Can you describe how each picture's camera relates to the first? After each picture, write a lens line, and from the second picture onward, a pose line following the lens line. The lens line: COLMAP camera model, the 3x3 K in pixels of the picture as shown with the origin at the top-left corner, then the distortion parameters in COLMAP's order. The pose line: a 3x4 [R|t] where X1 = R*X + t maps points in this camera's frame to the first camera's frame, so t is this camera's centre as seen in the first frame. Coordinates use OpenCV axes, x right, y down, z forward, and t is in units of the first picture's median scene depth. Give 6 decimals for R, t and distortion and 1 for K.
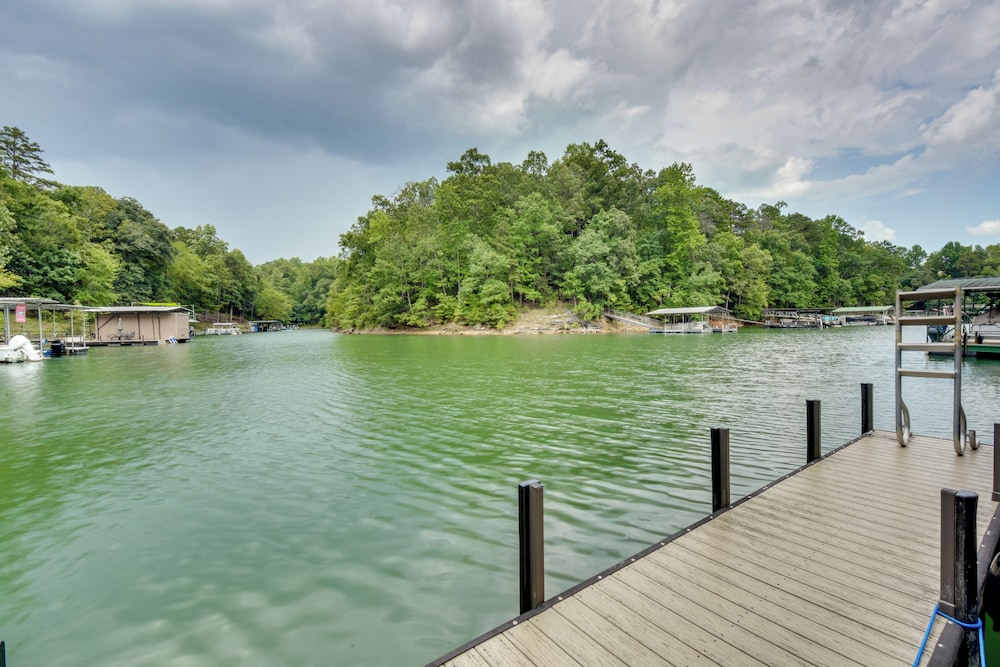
lens RADIAL K [[434.2, 0, 500.0], [0, 434.2, 333.5], [0, 0, 1]] dist [0.037608, -0.025421]
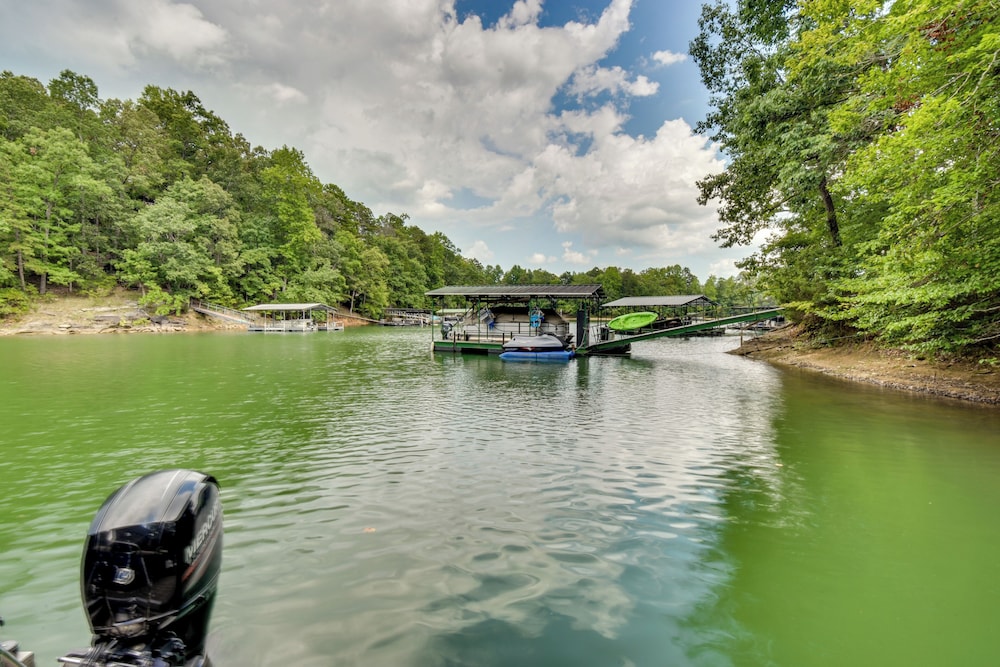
lens RADIAL K [[431.4, 0, 500.0], [0, 431.4, 333.5], [0, 0, 1]] dist [0.021709, -0.014352]
pose [[0.734991, -0.009365, 0.678012, 0.109084], [0.004904, 0.999952, 0.008495, -0.001674], [-0.678059, -0.002918, 0.735001, 0.026263]]
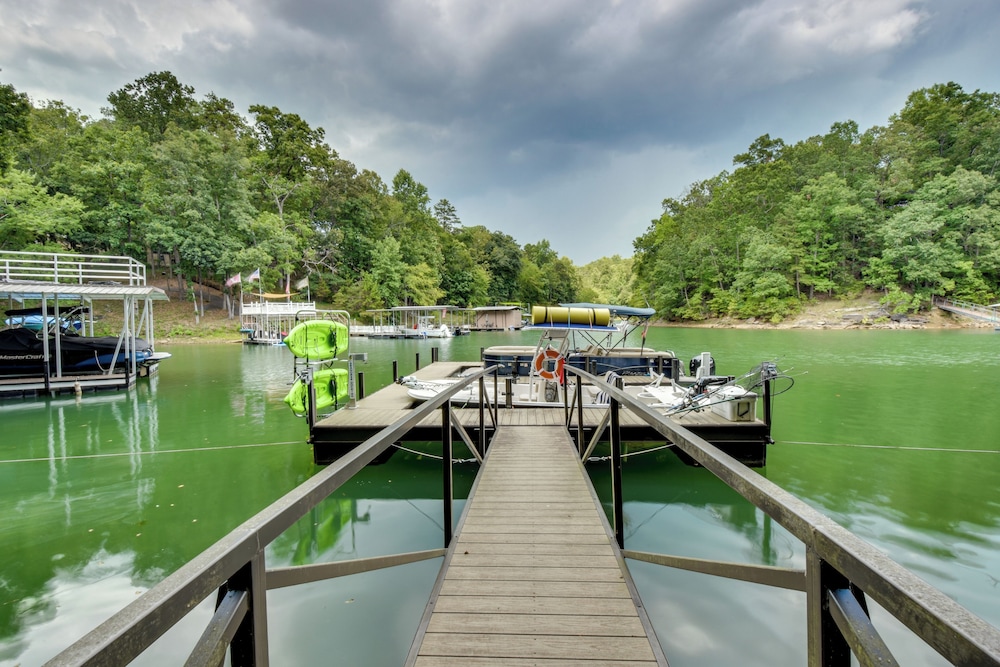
lens RADIAL K [[449.0, 0, 500.0], [0, 449.0, 333.5], [0, 0, 1]] dist [0.032652, -0.017041]
pose [[0.756717, 0.027182, -0.653177, 0.175509], [-0.013683, 0.999575, 0.025745, -0.003988], [0.653599, -0.010544, 0.756767, -0.154673]]
